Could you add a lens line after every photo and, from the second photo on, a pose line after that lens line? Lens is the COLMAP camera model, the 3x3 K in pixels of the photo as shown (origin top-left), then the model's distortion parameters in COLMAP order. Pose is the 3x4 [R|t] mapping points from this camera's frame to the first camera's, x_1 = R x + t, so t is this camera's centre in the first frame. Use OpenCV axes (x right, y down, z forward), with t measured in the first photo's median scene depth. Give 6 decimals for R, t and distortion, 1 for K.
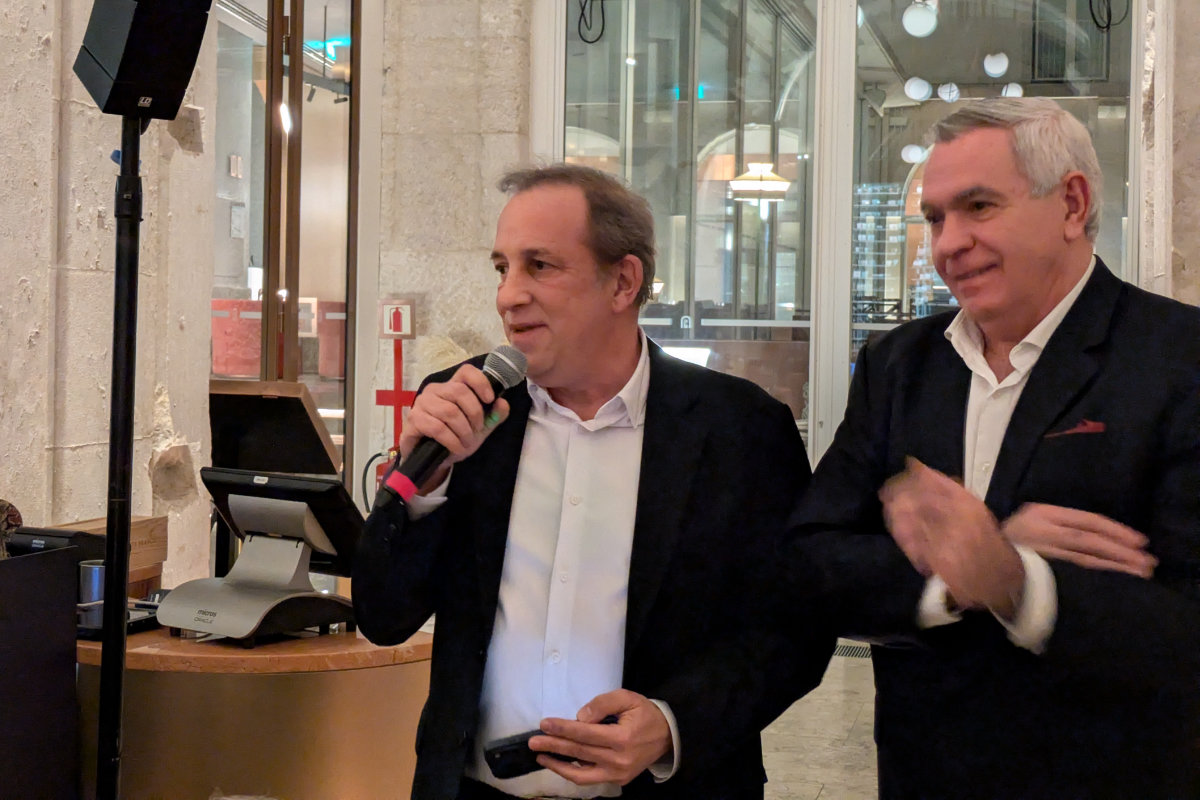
lens RADIAL K [[1993.4, 0, 600.0], [0, 1993.4, 400.0], [0, 0, 1]] dist [-0.010557, -0.053230]
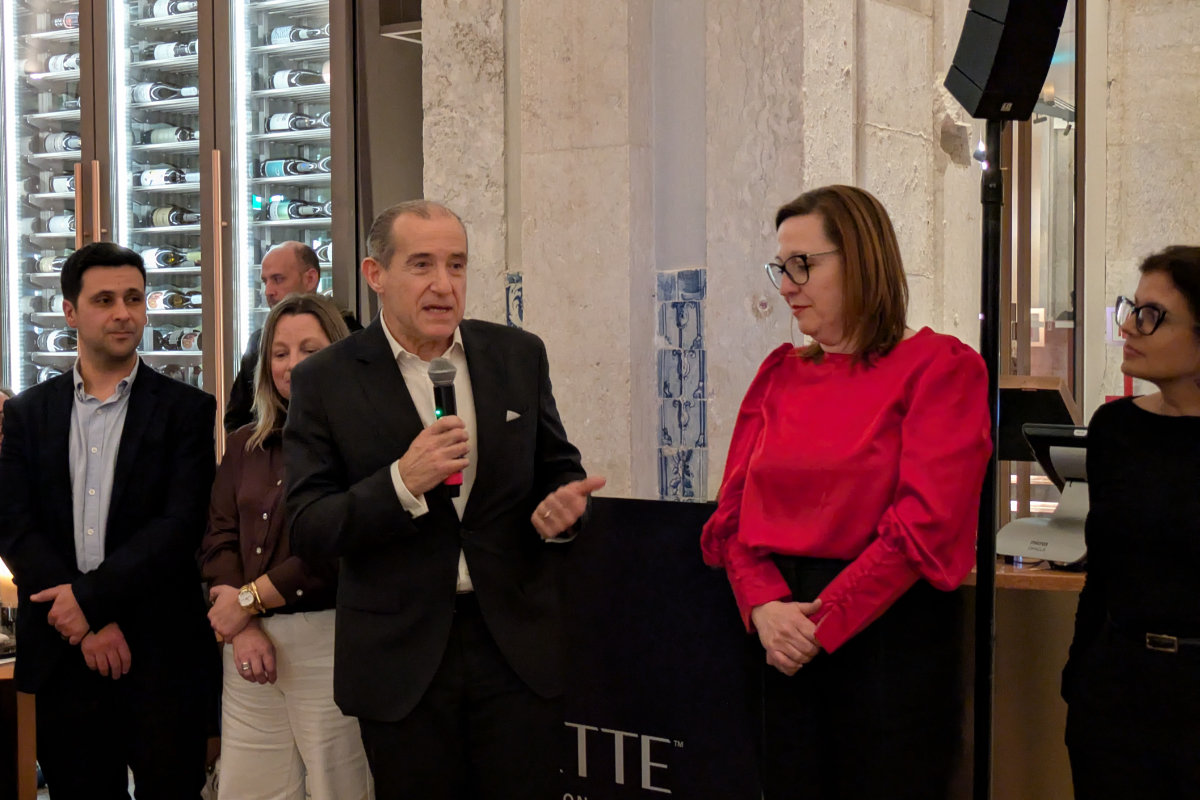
lens RADIAL K [[2074.3, 0, 446.5], [0, 2074.3, 464.8], [0, 0, 1]] dist [0.101875, -0.252400]
pose [[0.928832, -0.008466, -0.370404, -0.029269], [0.010101, 0.999946, 0.002473, 0.024301], [0.370363, -0.006039, 0.928867, -0.122837]]
